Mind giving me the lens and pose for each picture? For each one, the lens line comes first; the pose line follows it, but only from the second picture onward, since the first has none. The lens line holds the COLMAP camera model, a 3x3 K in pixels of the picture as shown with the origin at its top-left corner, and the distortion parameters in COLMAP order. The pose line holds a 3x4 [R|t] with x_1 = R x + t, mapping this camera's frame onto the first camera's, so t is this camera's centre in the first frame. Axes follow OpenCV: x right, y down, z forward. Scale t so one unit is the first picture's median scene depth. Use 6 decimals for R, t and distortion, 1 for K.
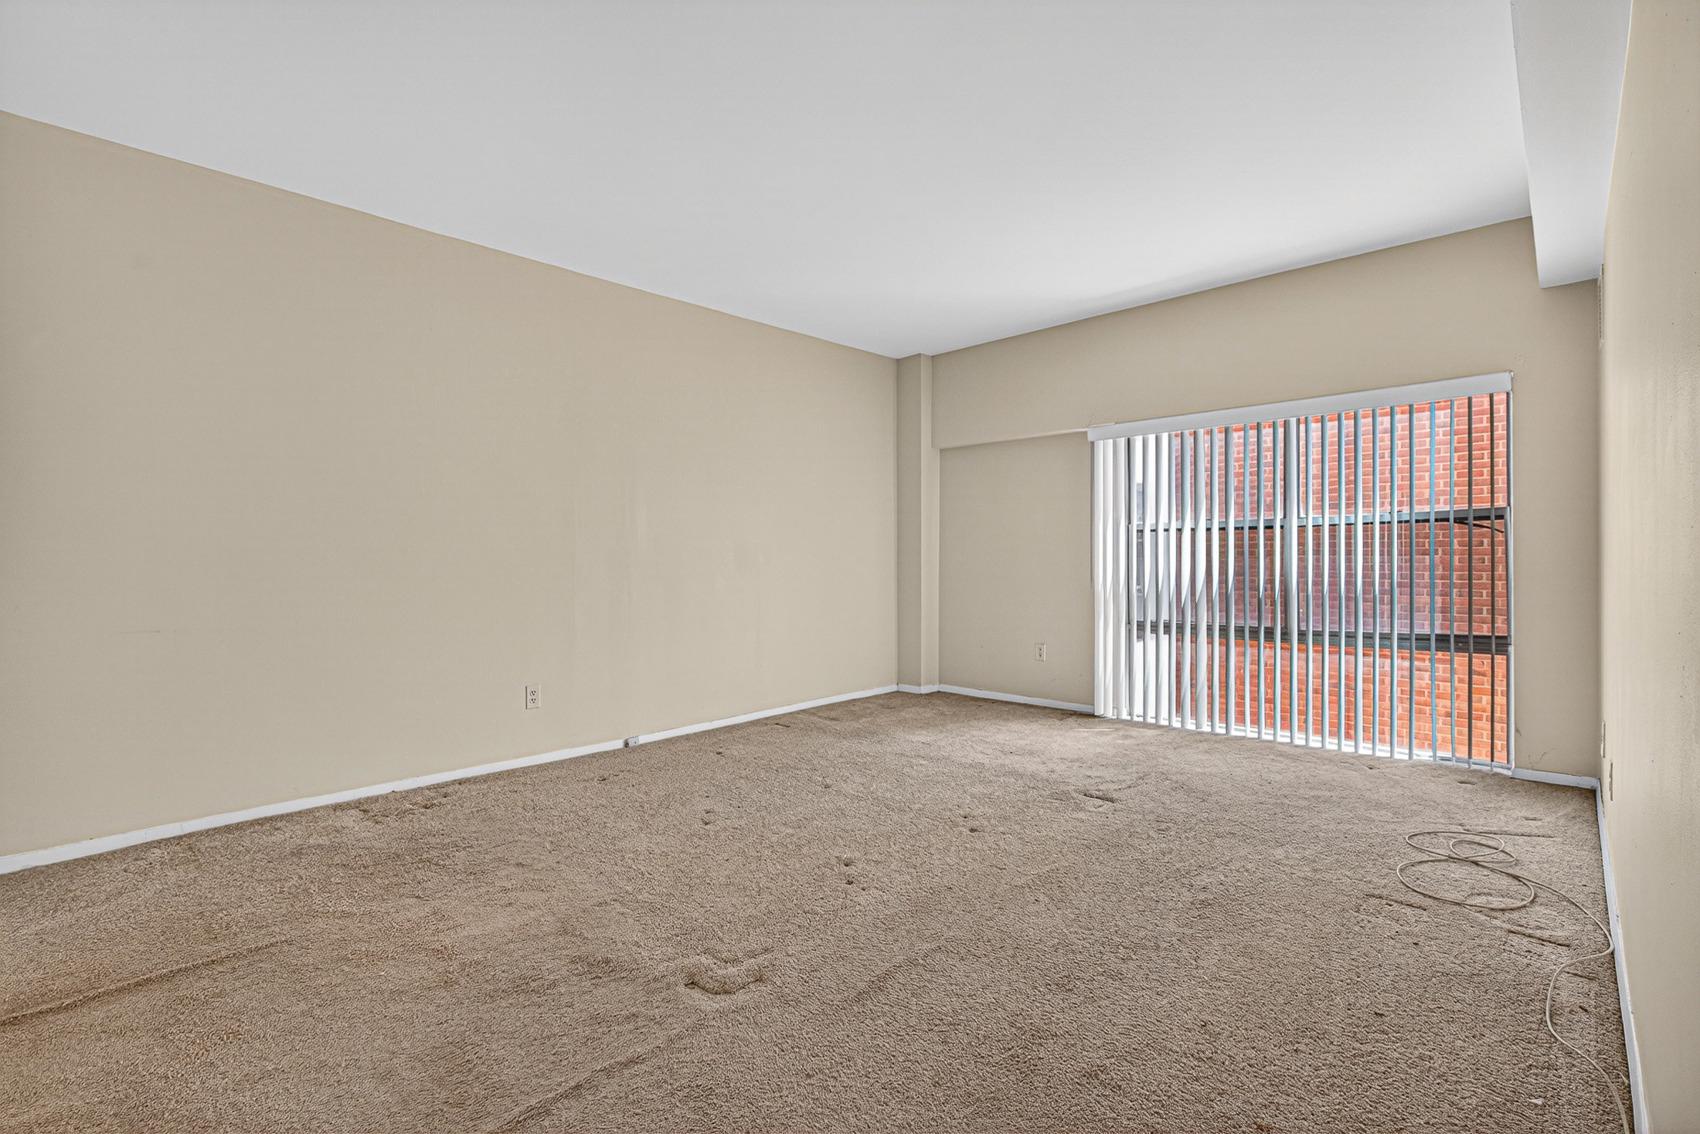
lens RADIAL K [[778.5, 0, 850.0], [0, 778.5, 567.0], [0, 0, 1]] dist [0.000662, -0.000151]
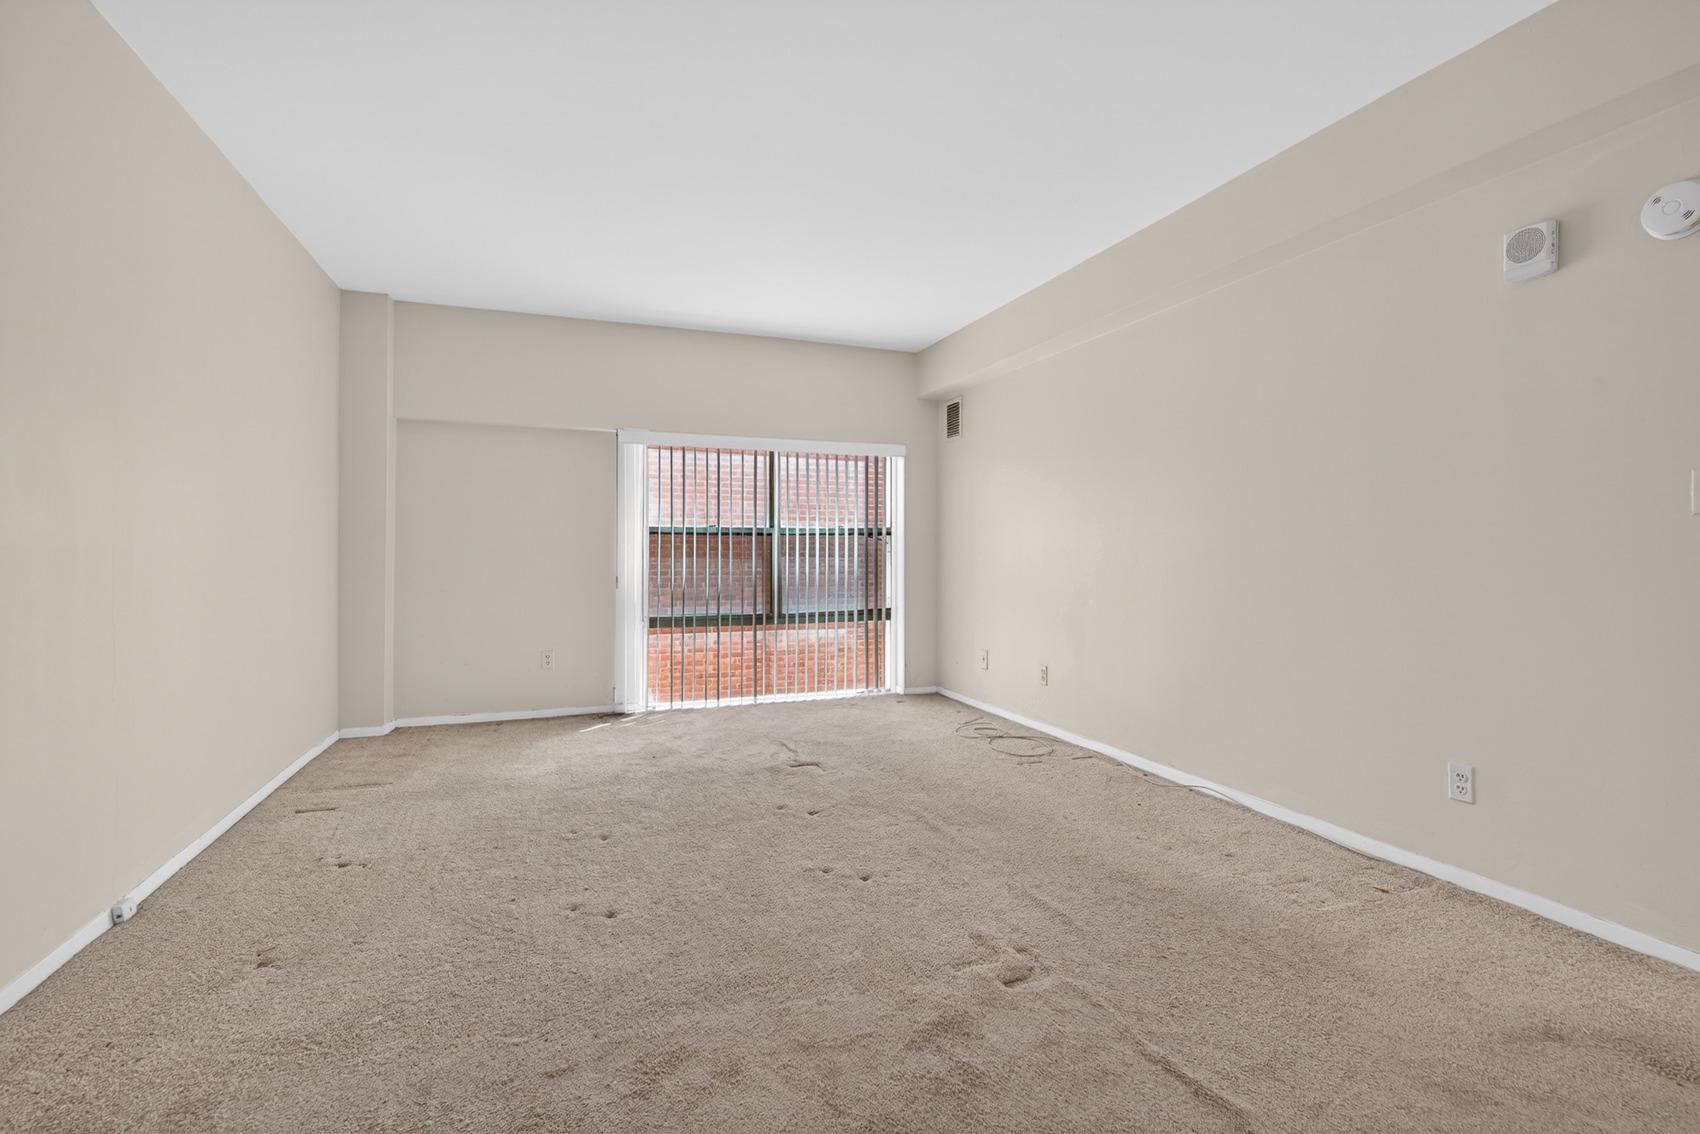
lens RADIAL K [[778.5, 0, 850.0], [0, 778.5, 567.0], [0, 0, 1]] dist [0.000662, -0.000151]
pose [[0.429745, -0.006469, 0.902927, -0.542206], [0.009763, 0.999949, 0.002517, 0.000186], [-0.902898, 0.007734, 0.429786, 0.344656]]
